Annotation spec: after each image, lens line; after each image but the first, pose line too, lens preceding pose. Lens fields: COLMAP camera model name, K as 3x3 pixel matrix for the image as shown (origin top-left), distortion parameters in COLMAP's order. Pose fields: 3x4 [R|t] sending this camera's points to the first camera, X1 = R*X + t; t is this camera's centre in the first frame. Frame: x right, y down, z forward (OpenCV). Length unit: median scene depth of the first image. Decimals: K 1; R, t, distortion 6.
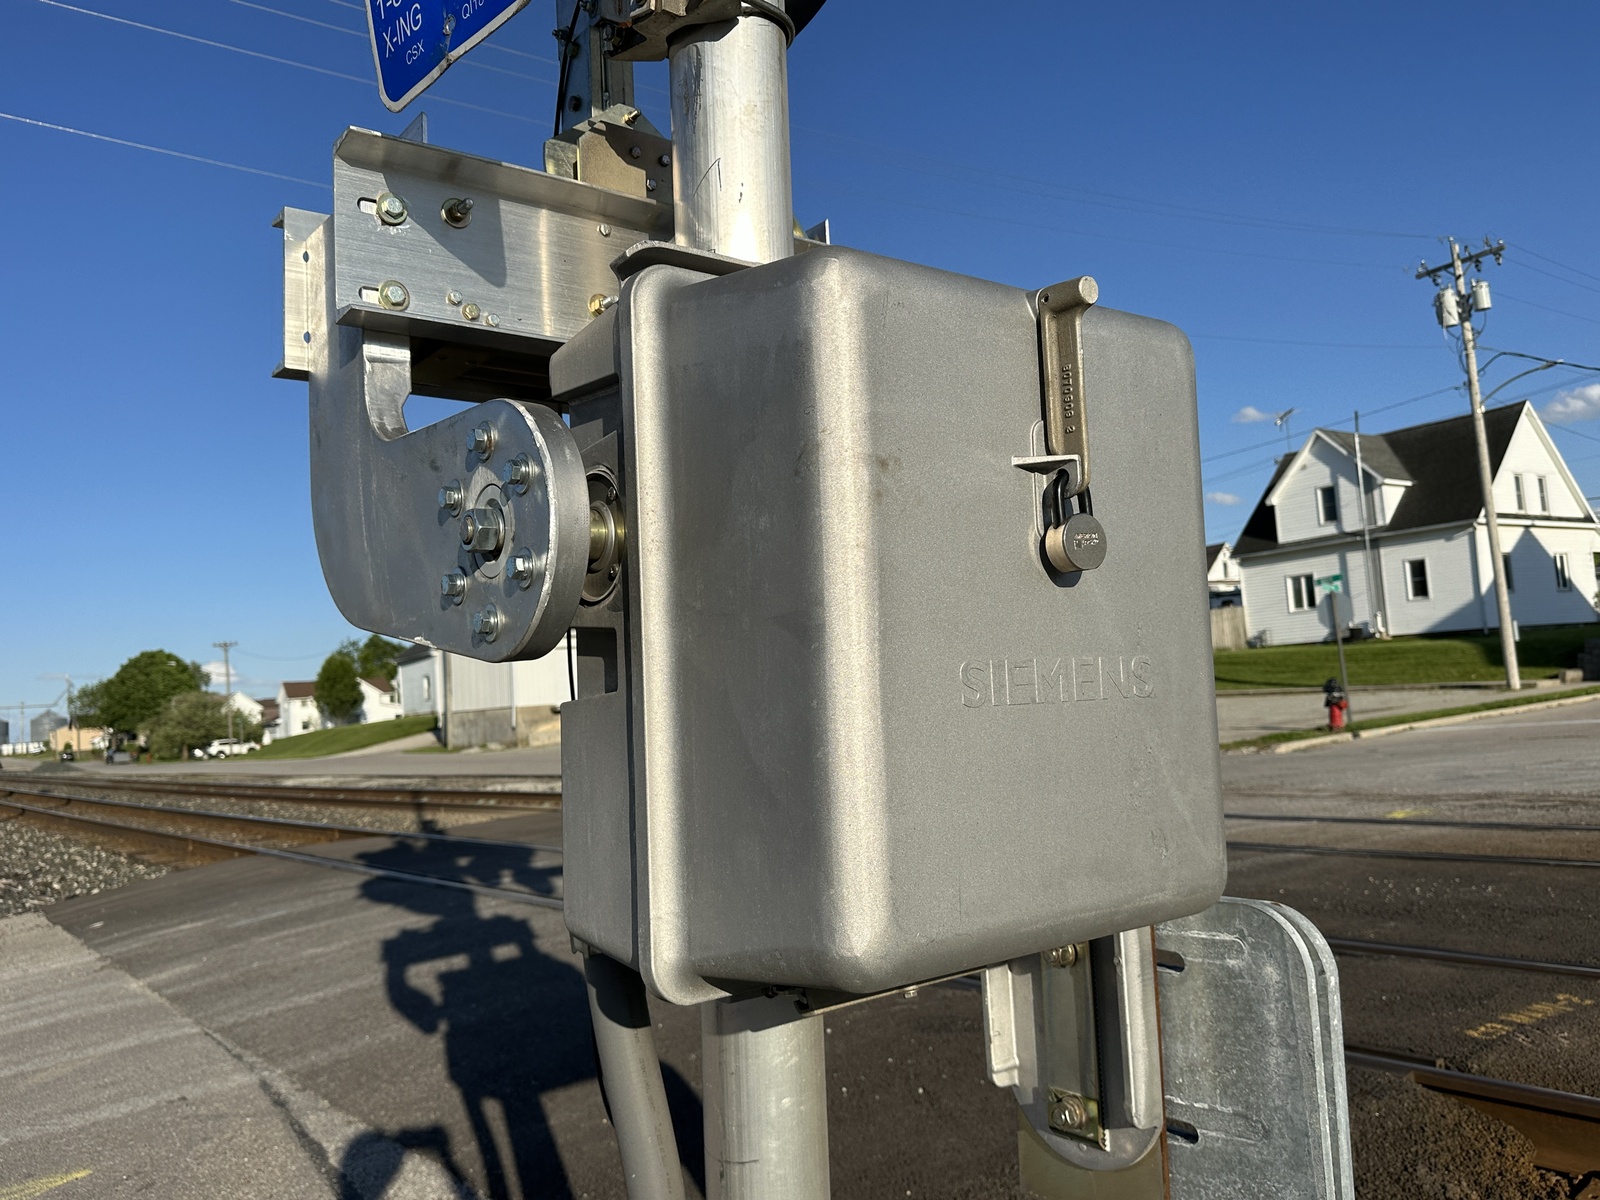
lens RADIAL K [[1258.6, 0, 800.0], [0, 1258.6, 600.0], [0, 0, 1]] dist [0.000141, -0.004401]
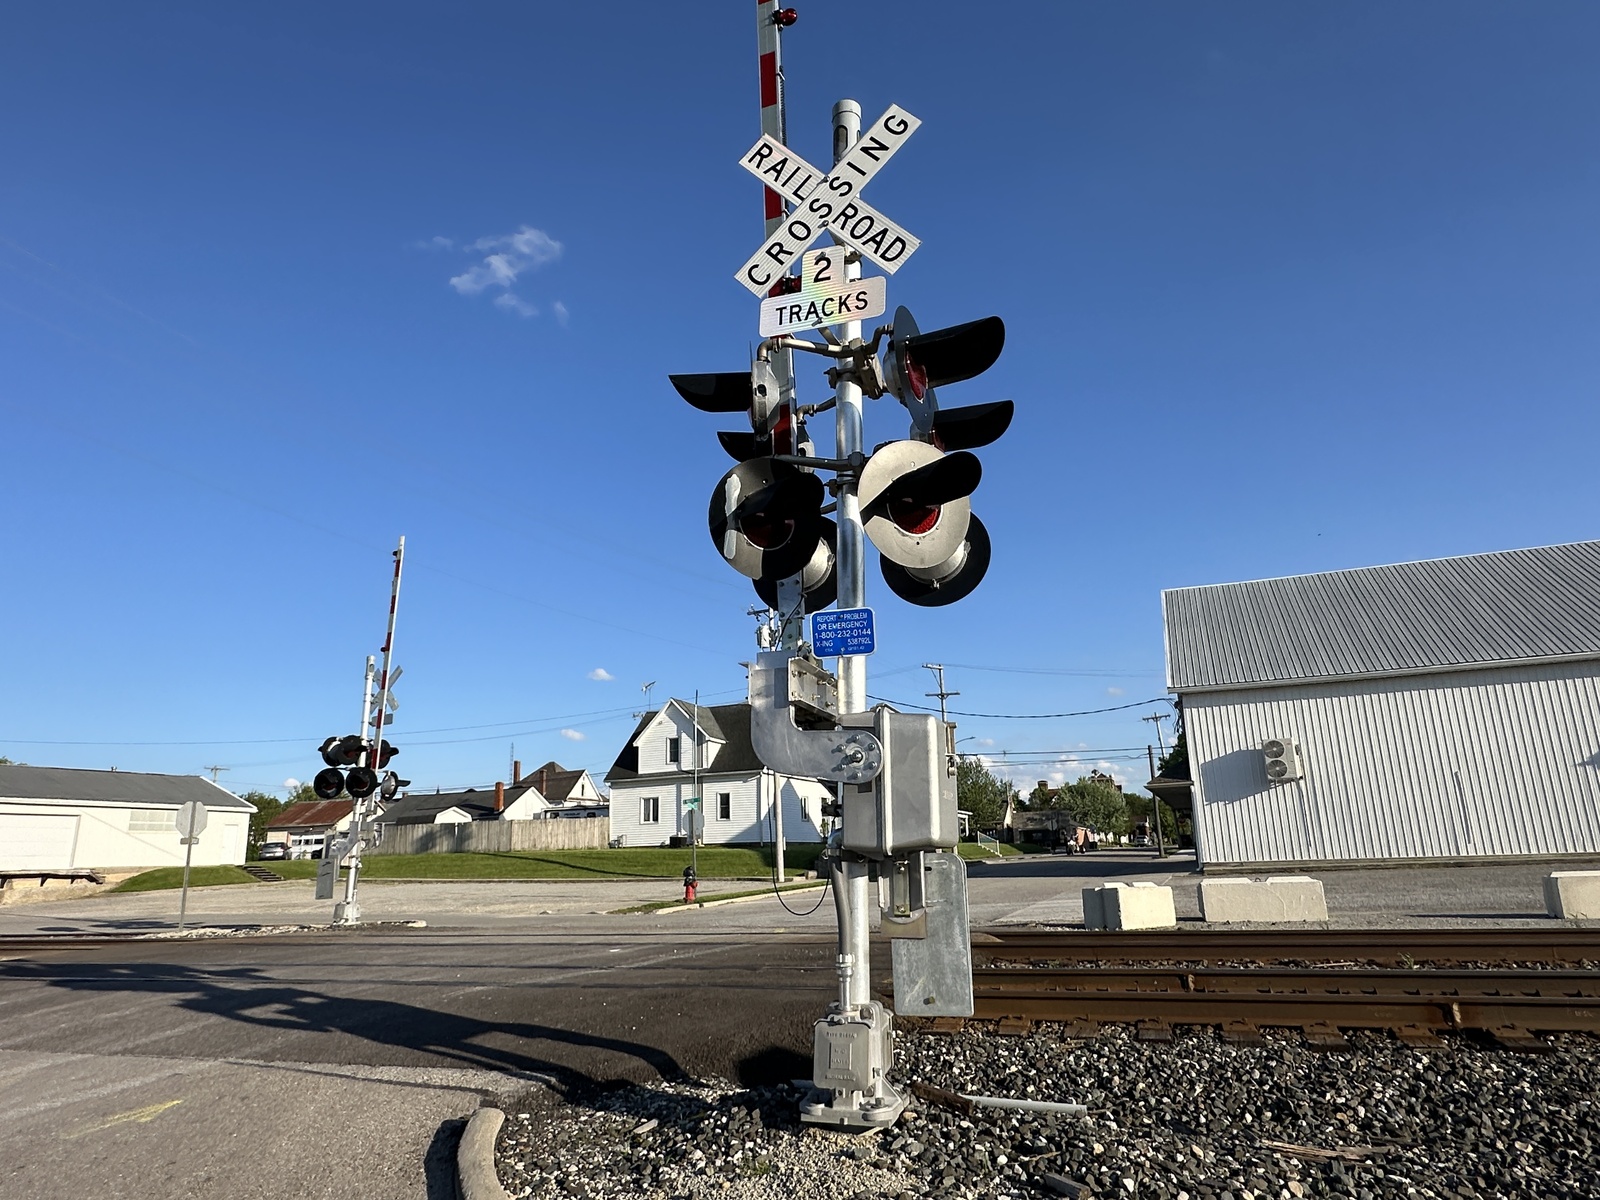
lens RADIAL K [[990.0, 0, 822.0], [0, 990.0, 607.7], [0, 0, 1]] dist [-0.024703, 0.018731]
pose [[0.830561, 0.178462, 0.527560, -0.074243], [-0.067479, 0.972537, -0.222753, 0.007357], [-0.552824, 0.149411, 0.819794, -0.065103]]
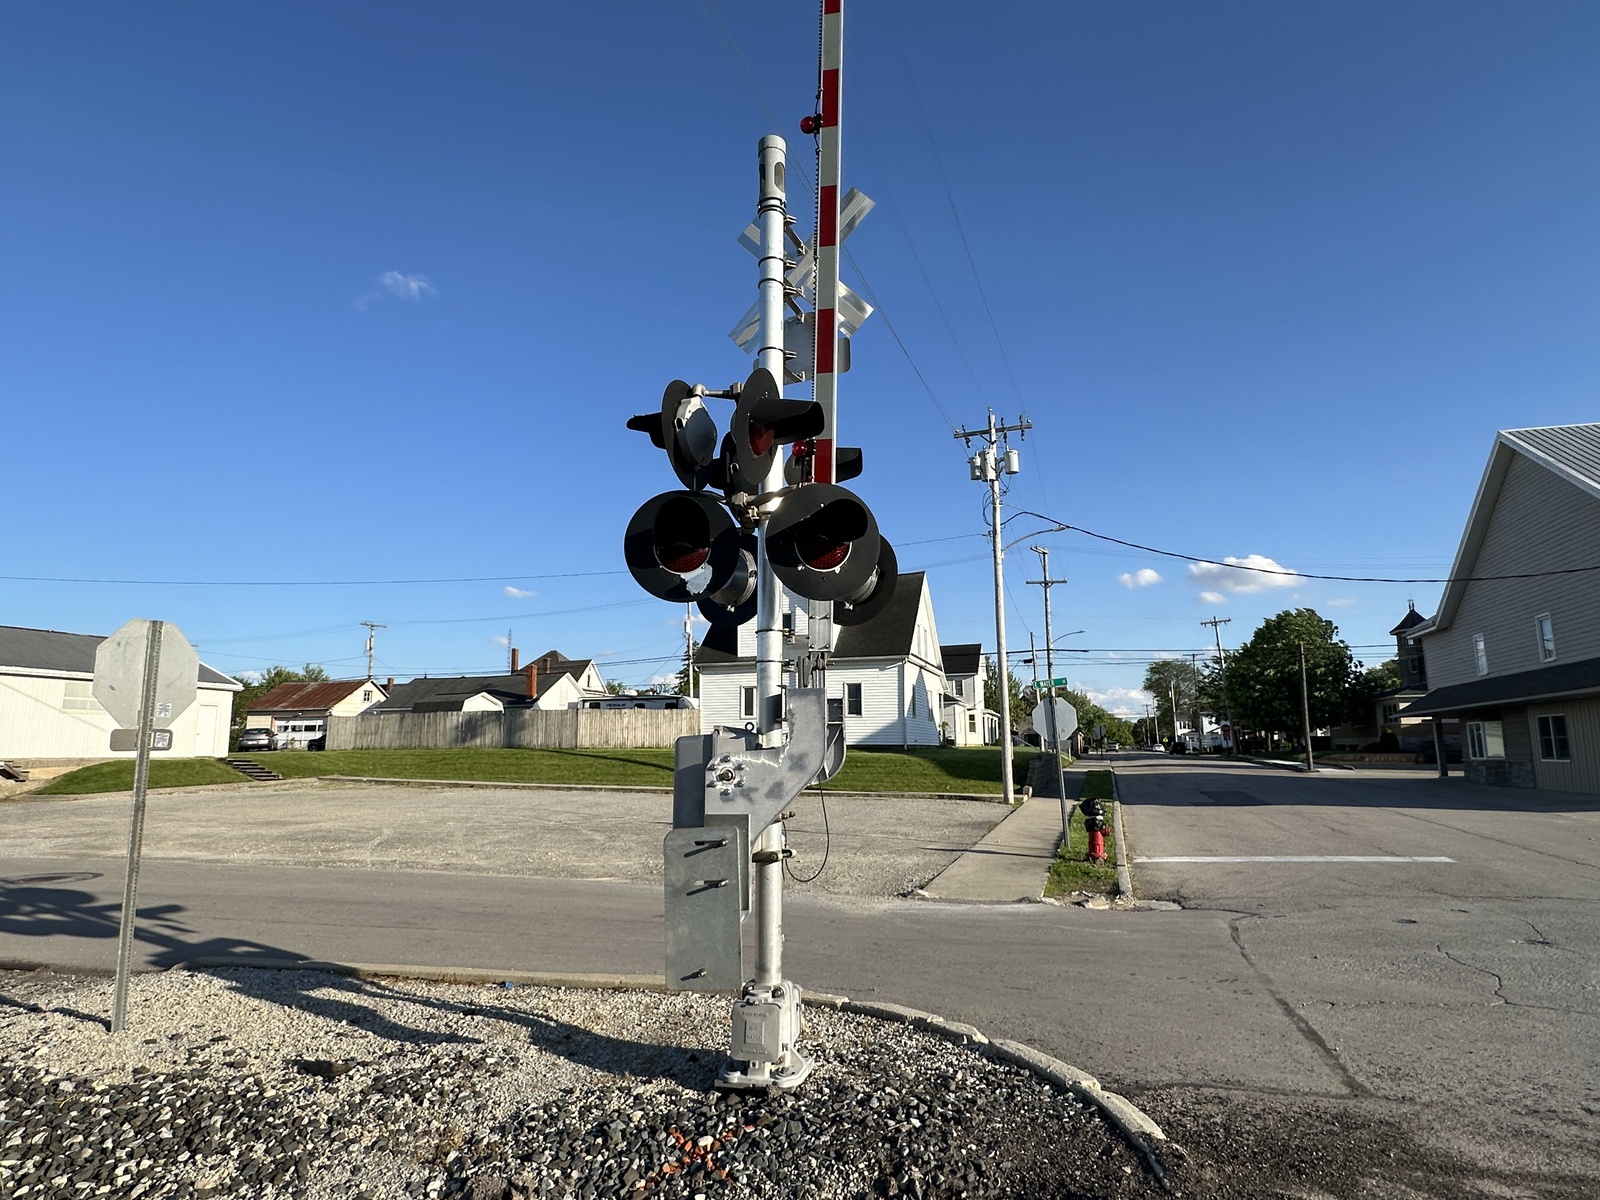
lens RADIAL K [[885.8, 0, 799.1], [0, 885.8, 610.2], [0, 0, 1]] dist [-0.000209, 0.000779]
pose [[0.790232, 0.159775, 0.591612, -0.061156], [-0.094394, 0.985628, -0.140100, 0.022080], [-0.605493, 0.054867, 0.793957, 0.347989]]
